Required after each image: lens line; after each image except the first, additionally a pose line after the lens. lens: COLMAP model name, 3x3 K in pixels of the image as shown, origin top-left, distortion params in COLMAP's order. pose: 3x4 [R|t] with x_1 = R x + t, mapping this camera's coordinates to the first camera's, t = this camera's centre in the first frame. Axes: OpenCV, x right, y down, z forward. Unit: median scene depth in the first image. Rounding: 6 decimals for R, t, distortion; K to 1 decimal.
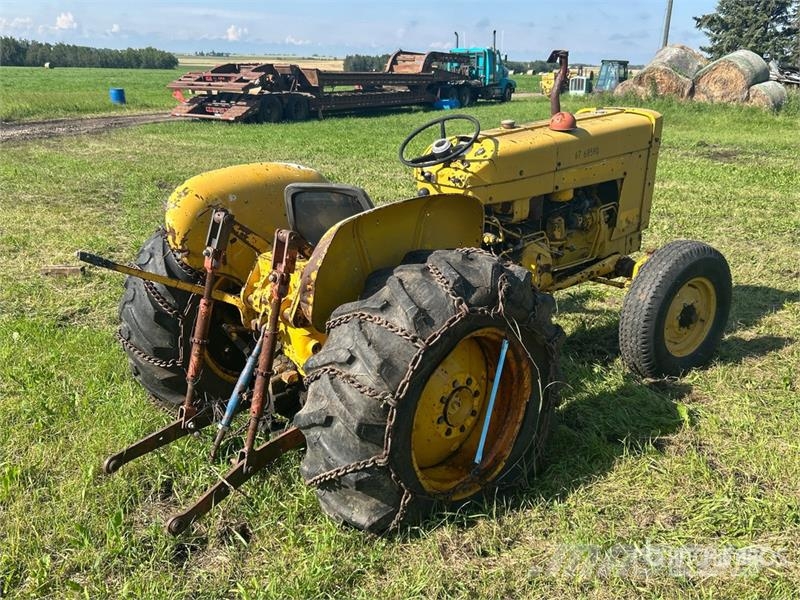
lens RADIAL K [[610.2, 0, 400.0], [0, 610.2, 300.0], [0, 0, 1]] dist [0.009338, -0.006255]
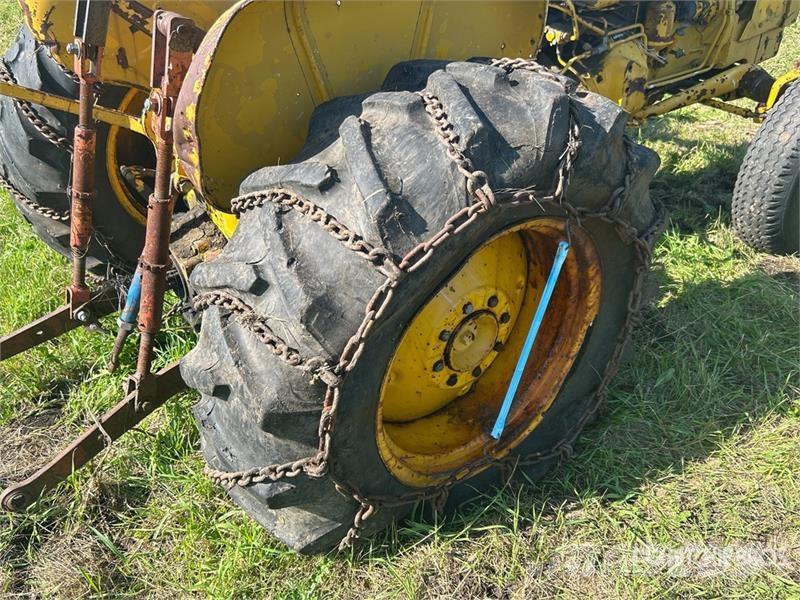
lens RADIAL K [[644.4, 0, 400.4], [0, 644.4, 277.4], [0, 0, 1]] dist [0.005671, -0.015079]
pose [[0.996697, 0.053715, -0.060901, 0.063593], [-0.034945, 0.960687, 0.275424, -0.056735], [0.073301, -0.272386, 0.959392, 0.426280]]
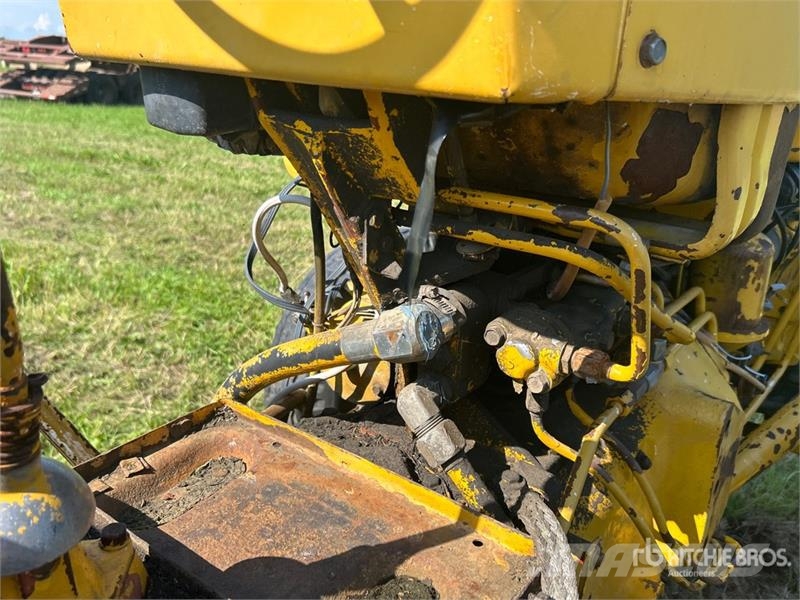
lens RADIAL K [[610.2, 0, 400.0], [0, 610.2, 300.0], [0, 0, 1]] dist [0.009338, -0.006255]
pose [[0.975734, 0.007951, 0.218816, 0.123342], [-0.005022, 0.999890, -0.013940, -0.172658], [-0.218903, 0.012503, 0.975667, 1.324367]]
